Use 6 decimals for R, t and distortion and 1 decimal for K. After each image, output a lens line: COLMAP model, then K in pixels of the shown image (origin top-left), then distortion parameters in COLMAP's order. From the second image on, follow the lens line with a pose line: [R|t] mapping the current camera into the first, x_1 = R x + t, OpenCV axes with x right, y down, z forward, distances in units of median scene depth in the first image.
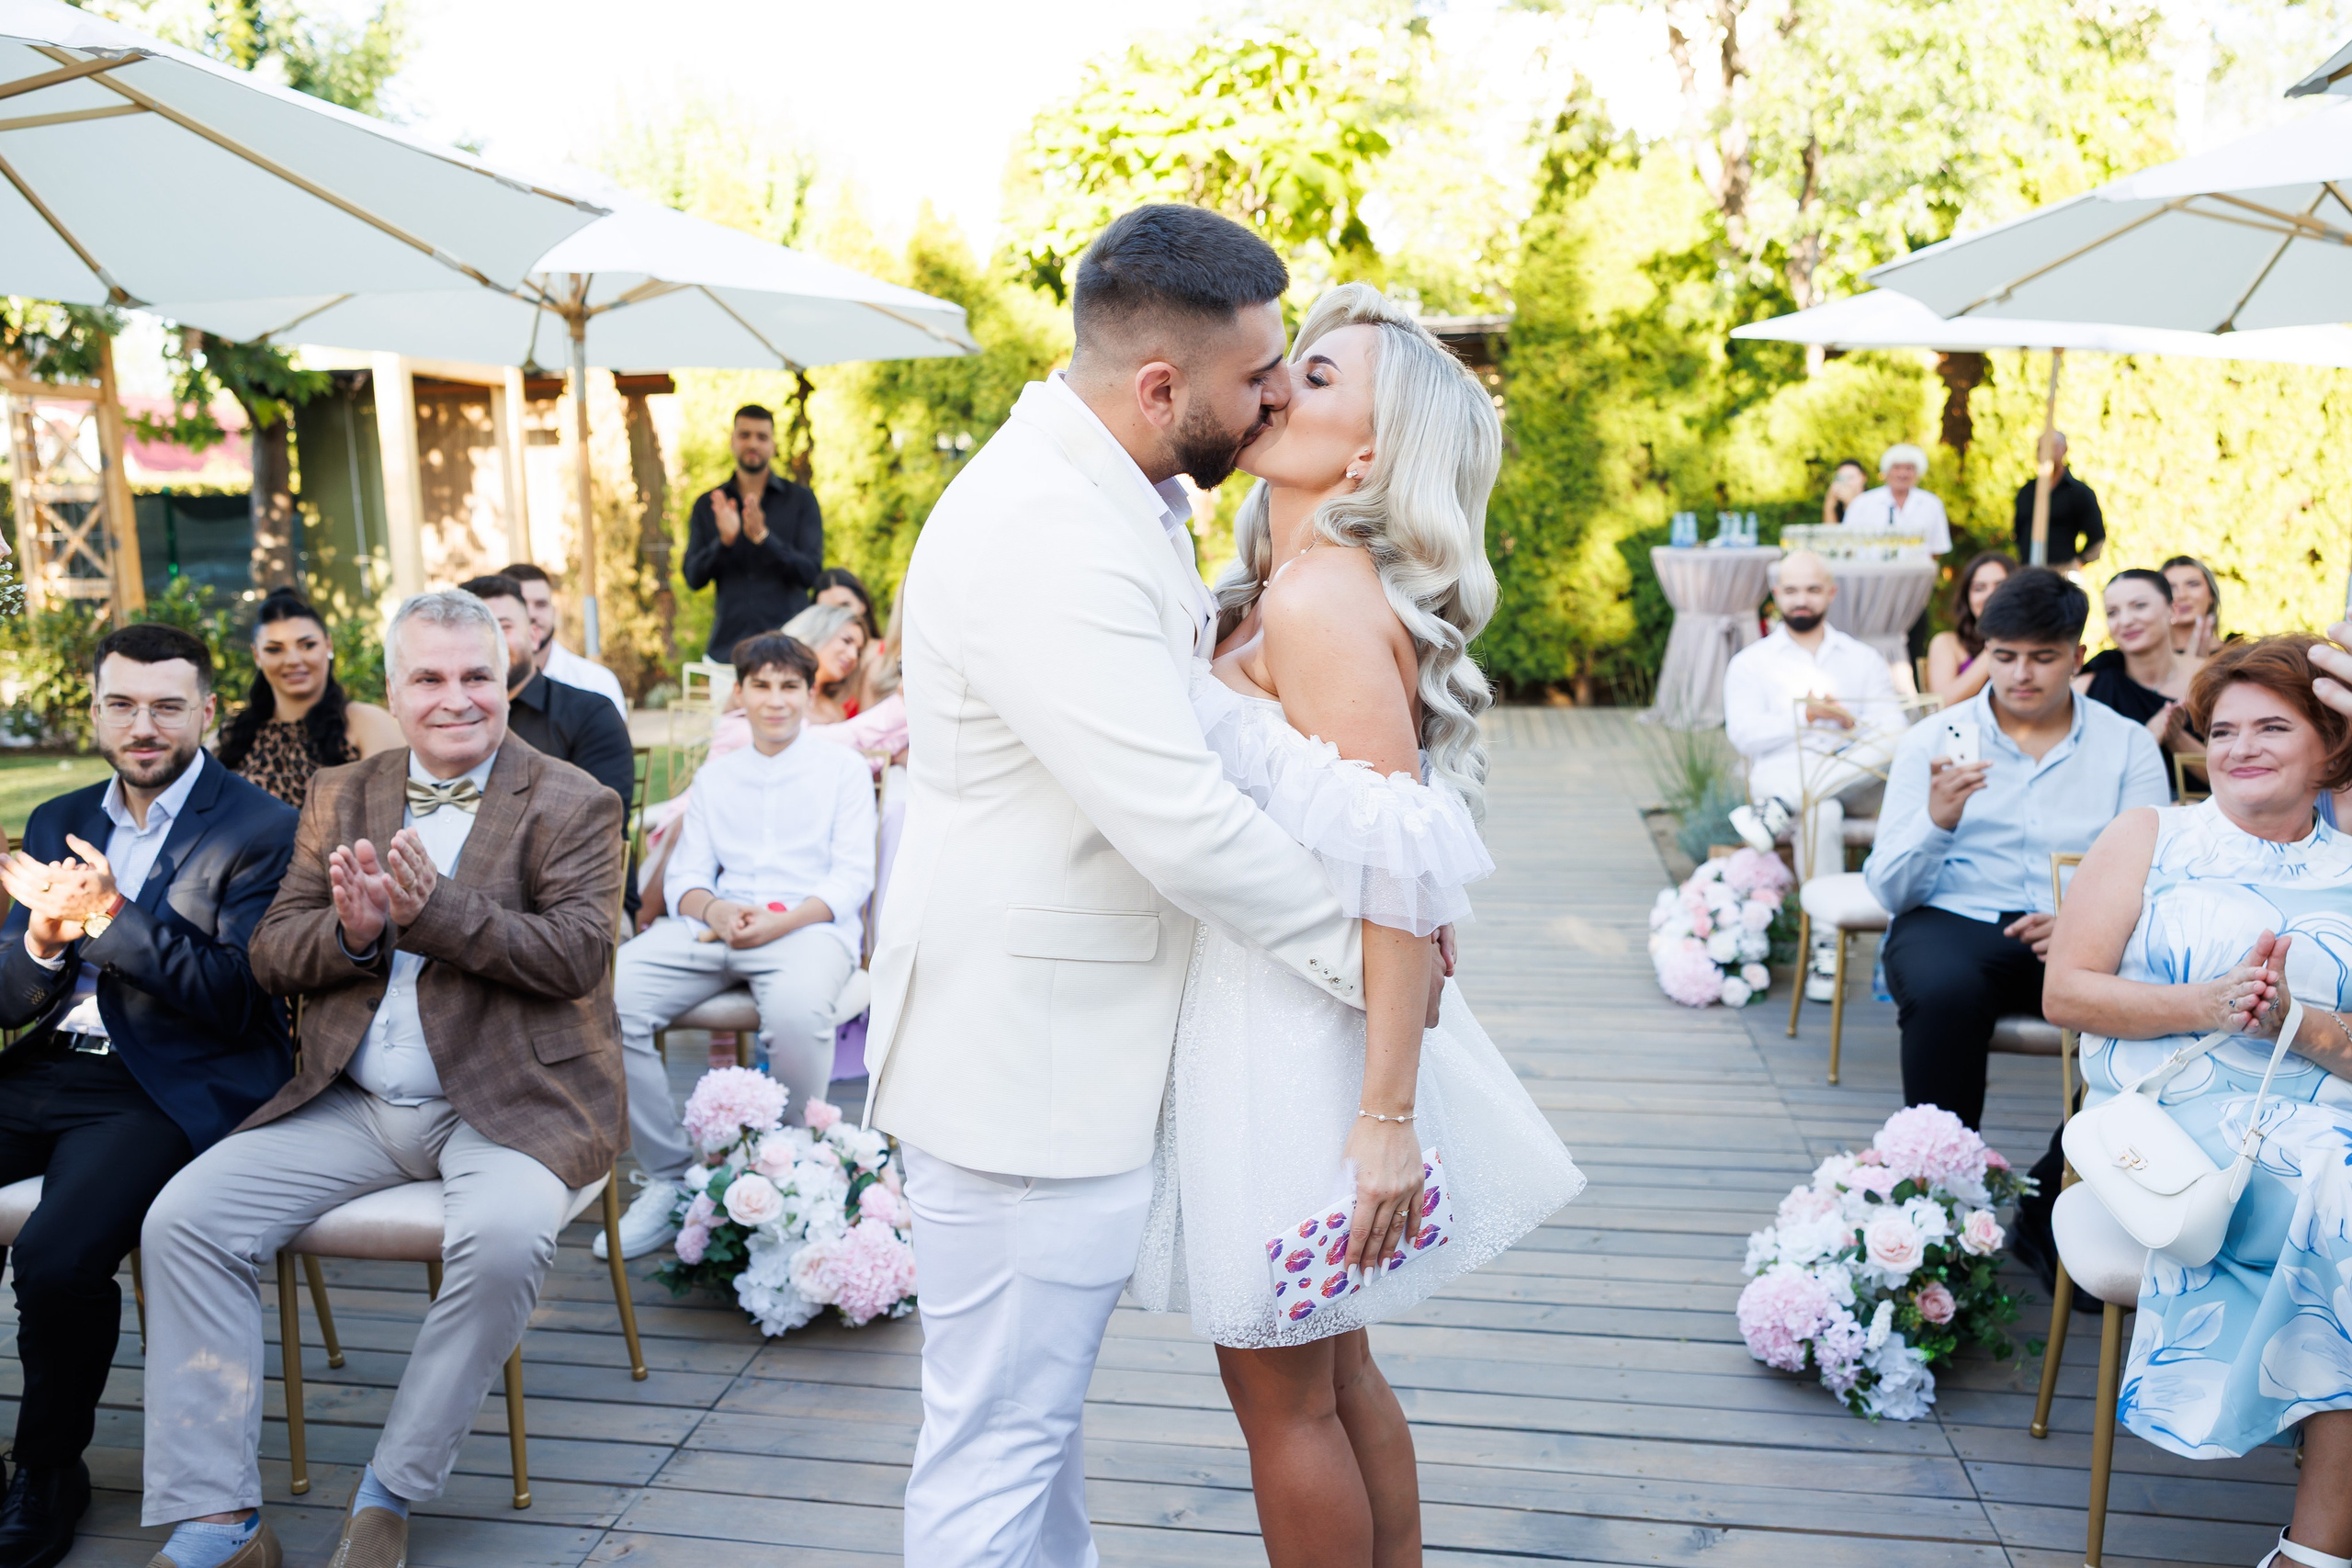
lens RADIAL K [[1900.0, 0, 1197.4], [0, 1900.0, 785.9], [0, 0, 1]] dist [0.016972, 0.011147]
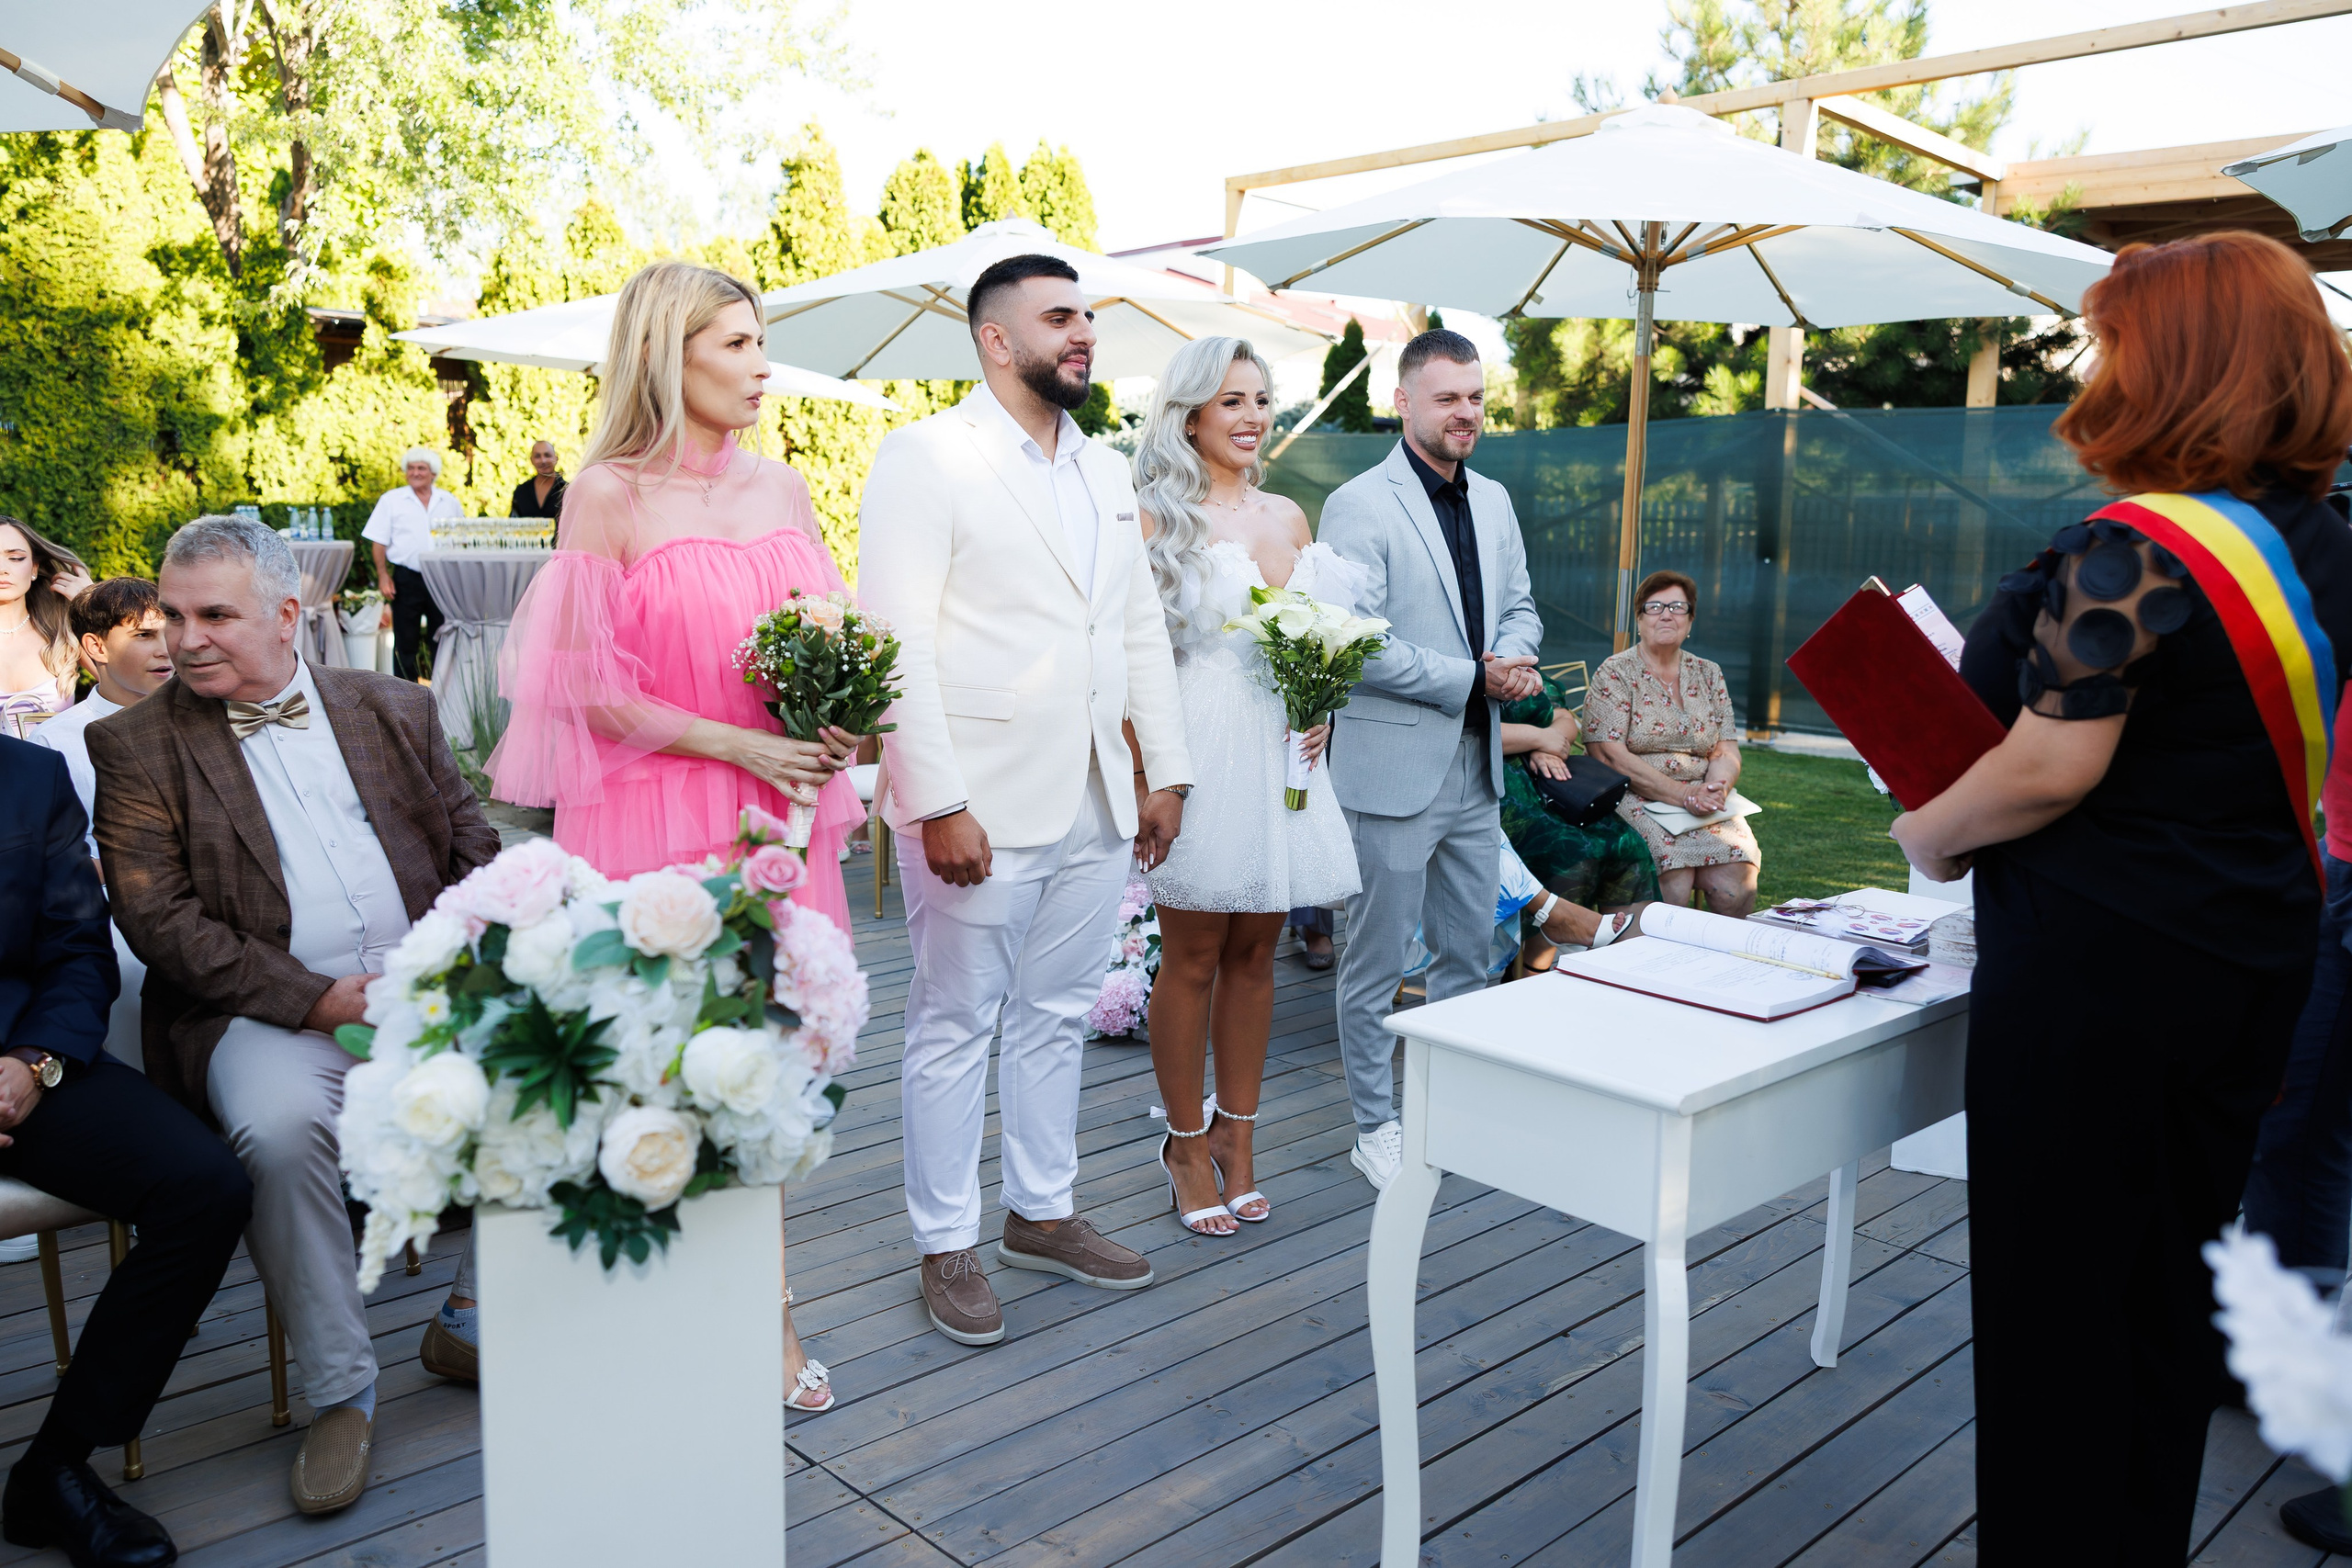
lens RADIAL K [[1900.0, 0, 1190.0], [0, 1900.0, 761.6], [0, 0, 1]] dist [0.016972, 0.011147]
pose [[0.586955, -0.083049, 0.805349, -0.289097], [0.100932, 0.994471, 0.028991, 0.012652], [-0.803304, 0.064269, 0.592092, 0.016102]]
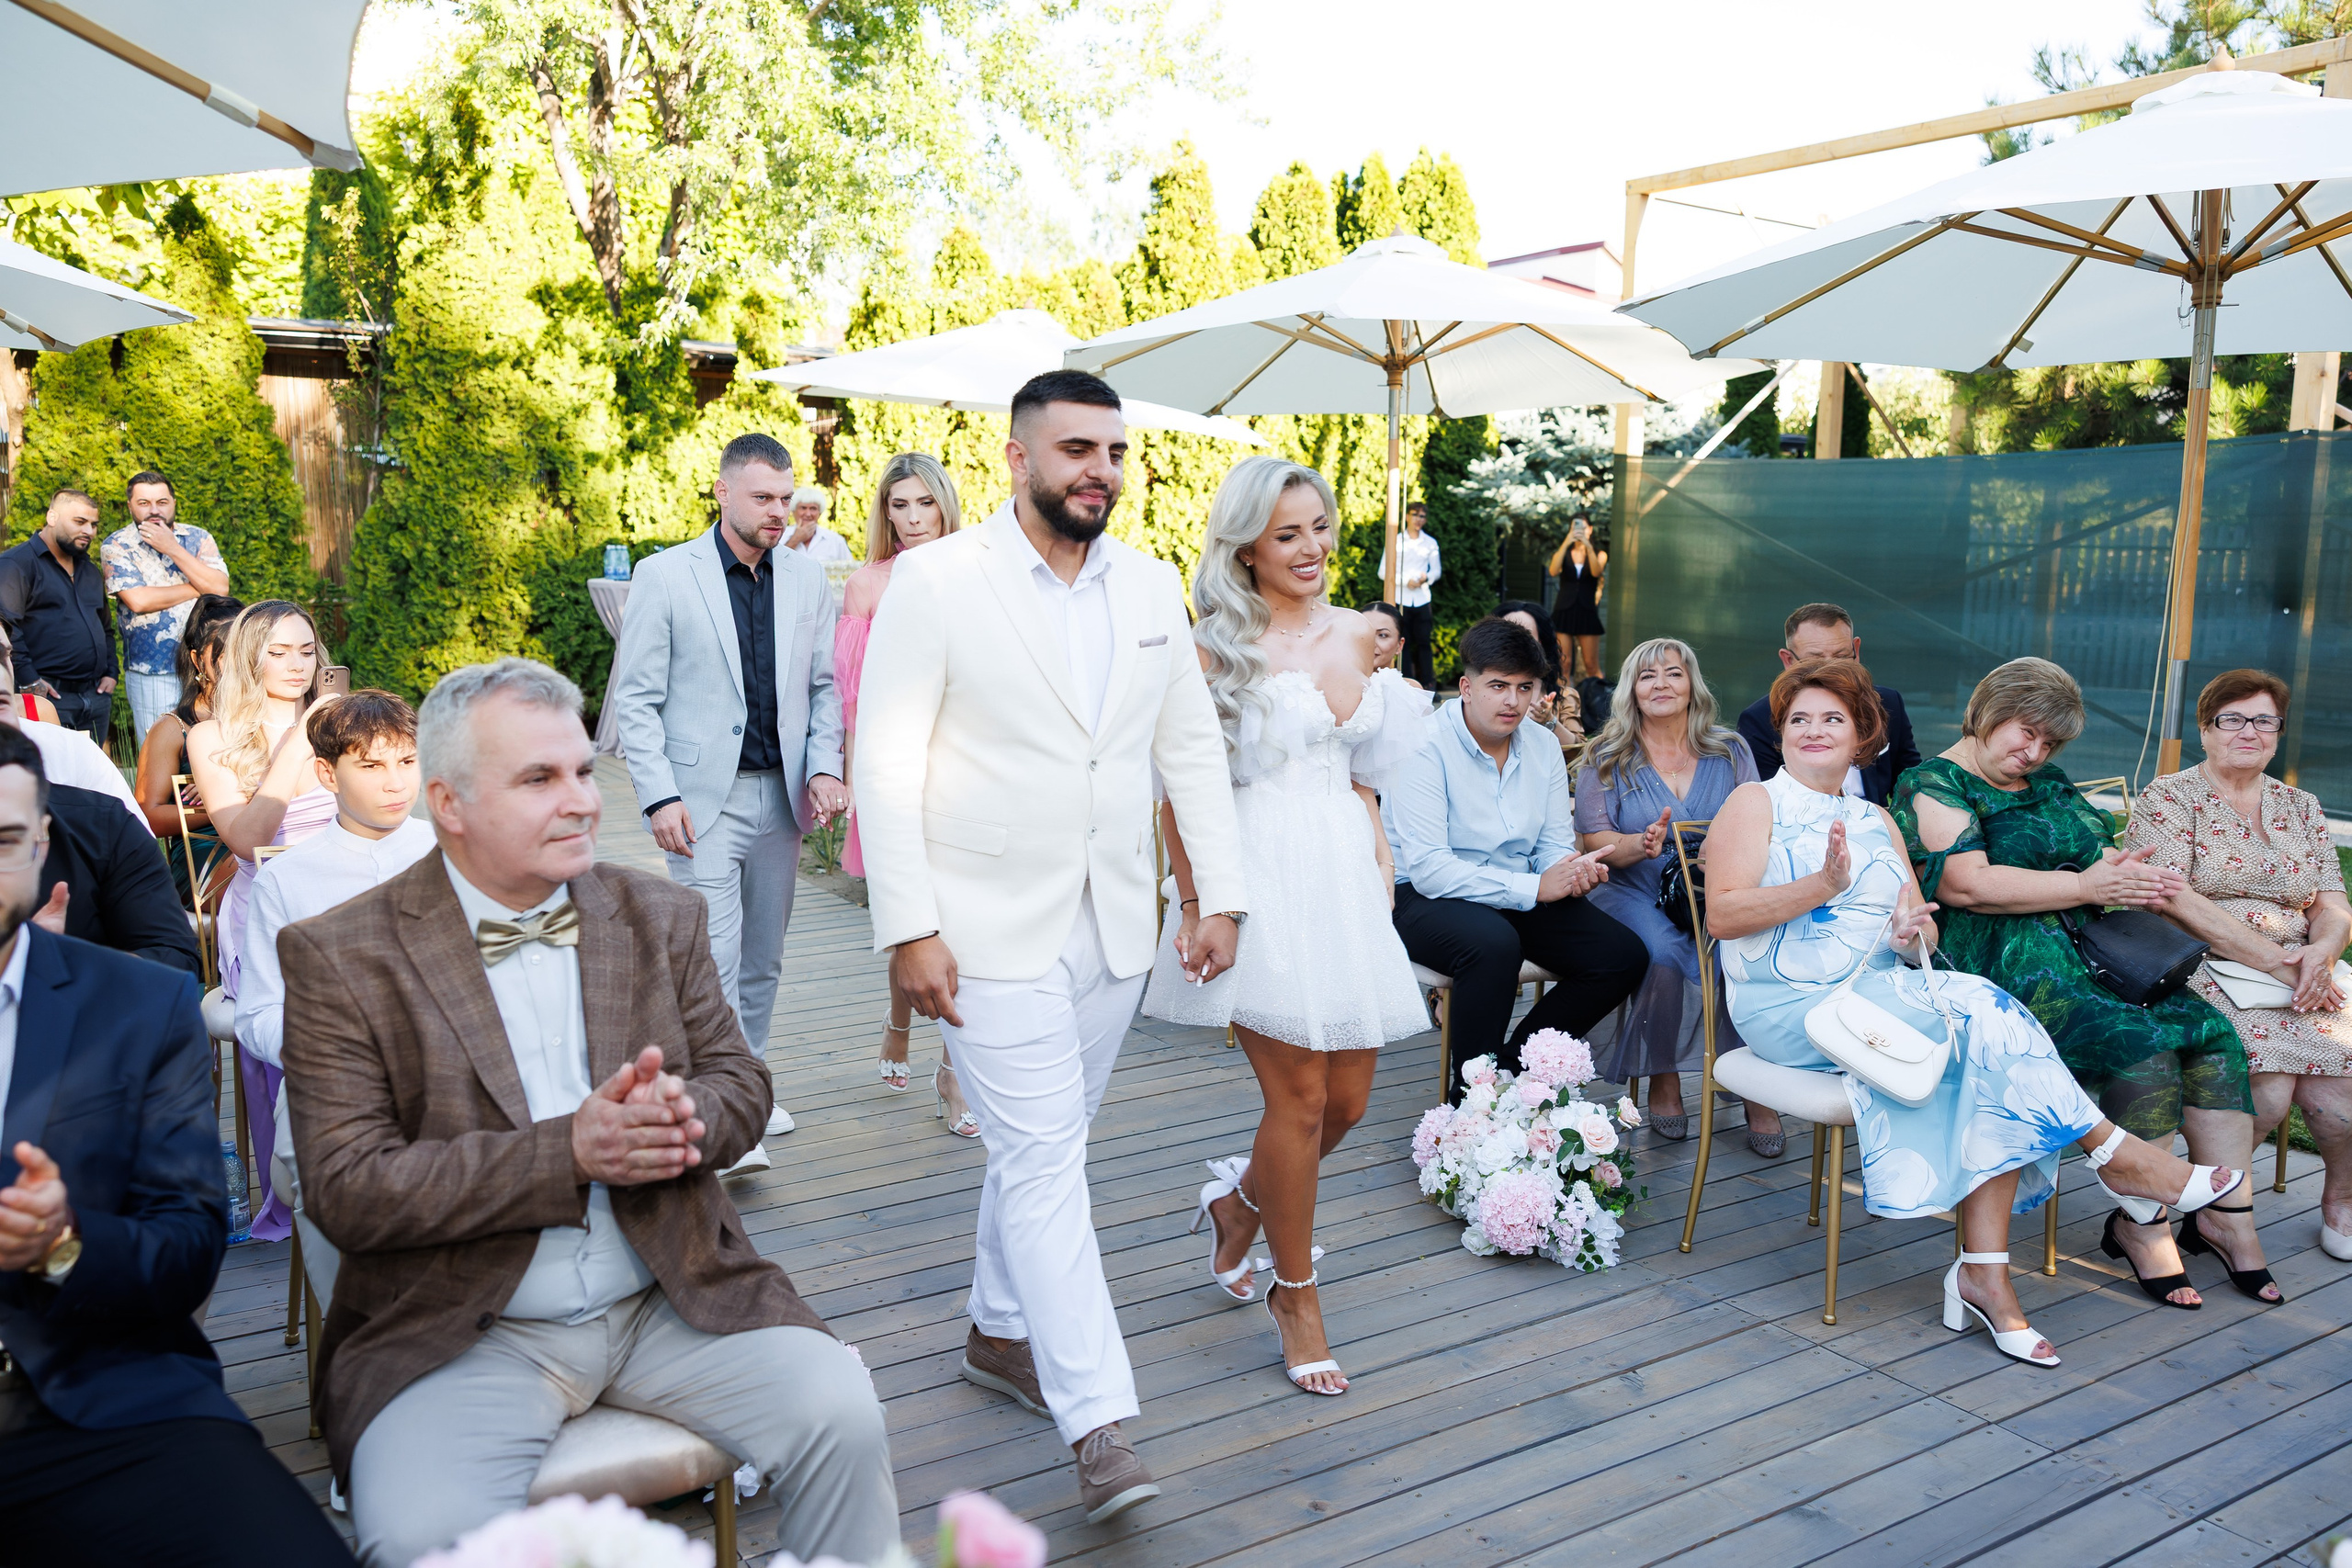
lens RADIAL K [[1900.0, 0, 1194.5], [0, 1900.0, 758.2], [0, 0, 1]] dist [0.016972, 0.011147]
pose [[0.726989, -0.062483, 0.683800, -0.225171], [0.080585, 0.996733, 0.005404, -0.013125], [-0.681904, 0.051175, 0.729650, 0.076005]]
